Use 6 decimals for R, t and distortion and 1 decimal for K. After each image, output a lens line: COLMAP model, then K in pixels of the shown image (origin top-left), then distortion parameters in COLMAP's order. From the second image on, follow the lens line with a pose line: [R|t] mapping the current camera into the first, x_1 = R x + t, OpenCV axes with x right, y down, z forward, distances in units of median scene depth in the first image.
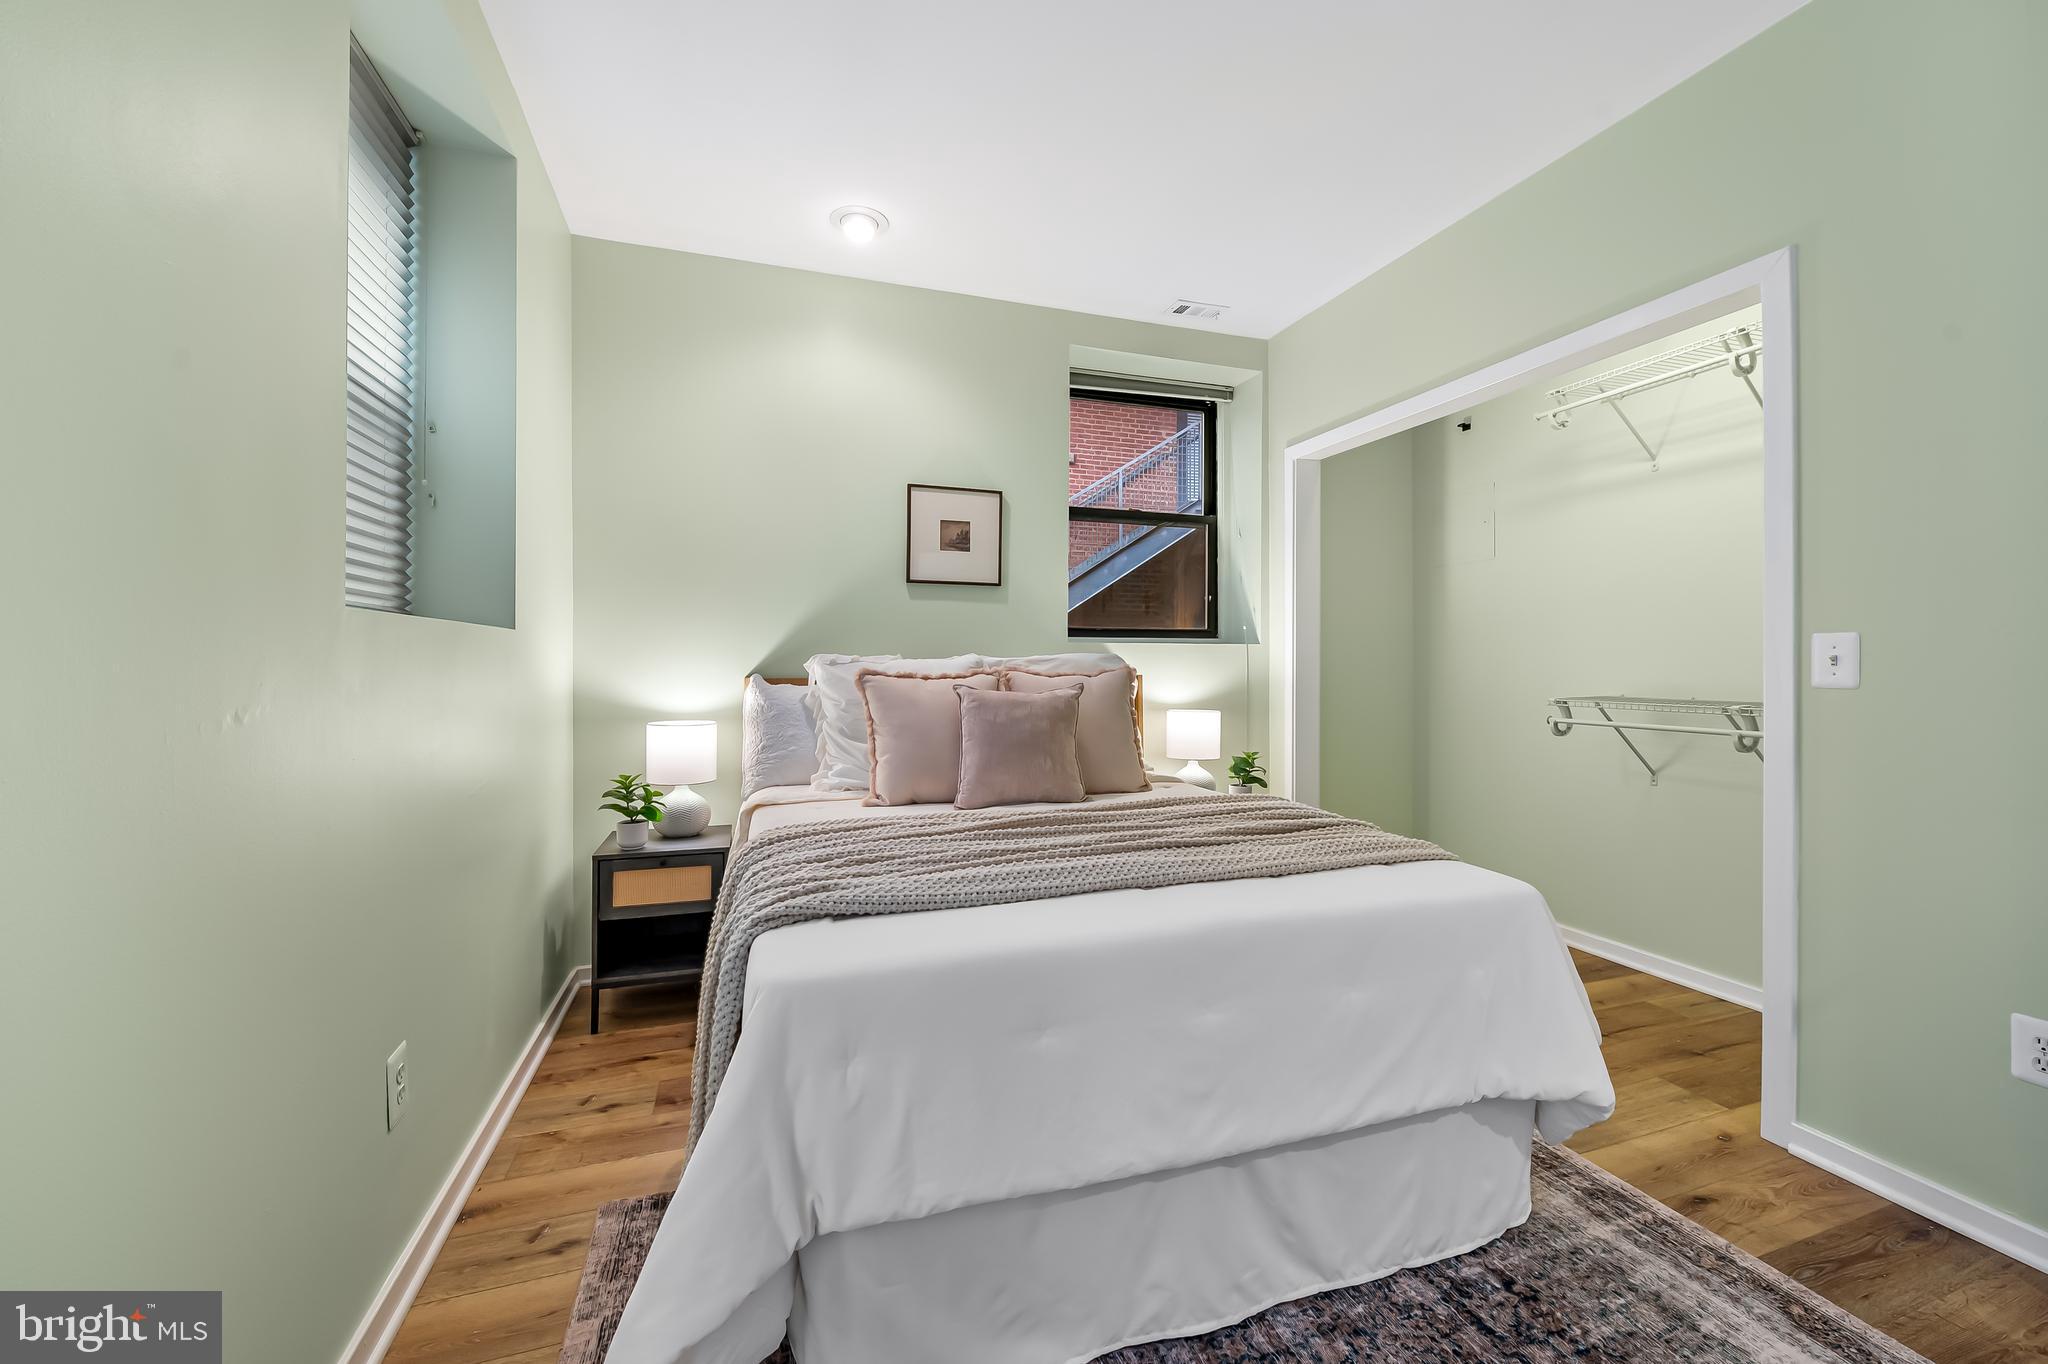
lens RADIAL K [[814.8, 0, 1024.4], [0, 814.8, 671.6], [0, 0, 1]] dist [-0.000279, -0.003335]
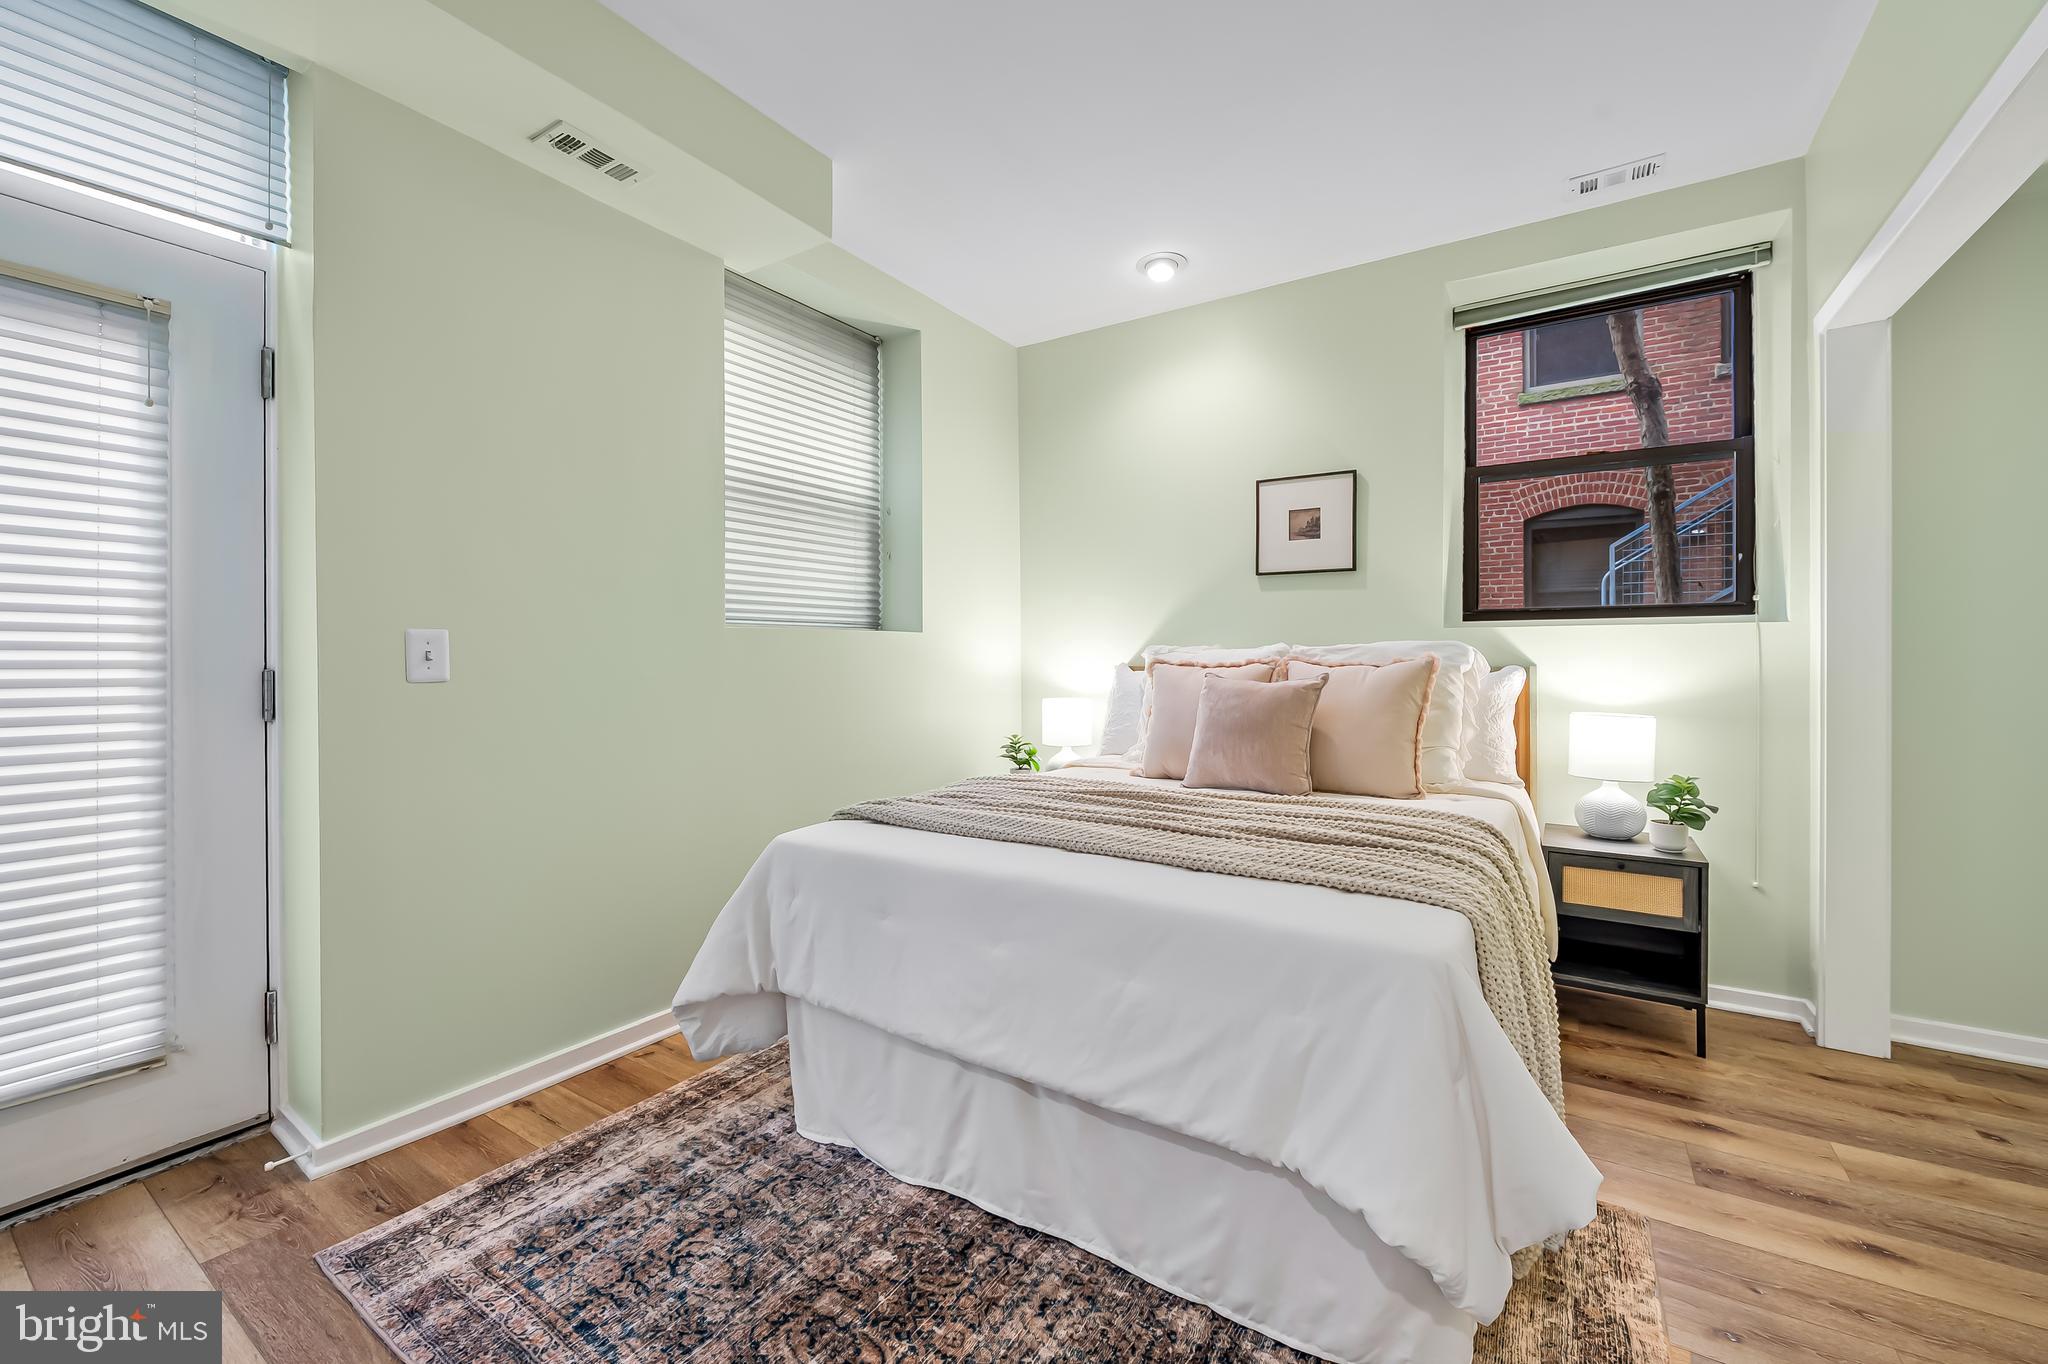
lens RADIAL K [[824.7, 0, 1048.9], [0, 824.7, 668.0], [0, 0, 1]] dist [-0.000302, -0.000261]
pose [[0.625895, 0.009249, -0.779852, 0.603445], [-0.004612, 0.999956, 0.008158, 0.001799], [0.779893, -0.001510, 0.625910, 0.155135]]
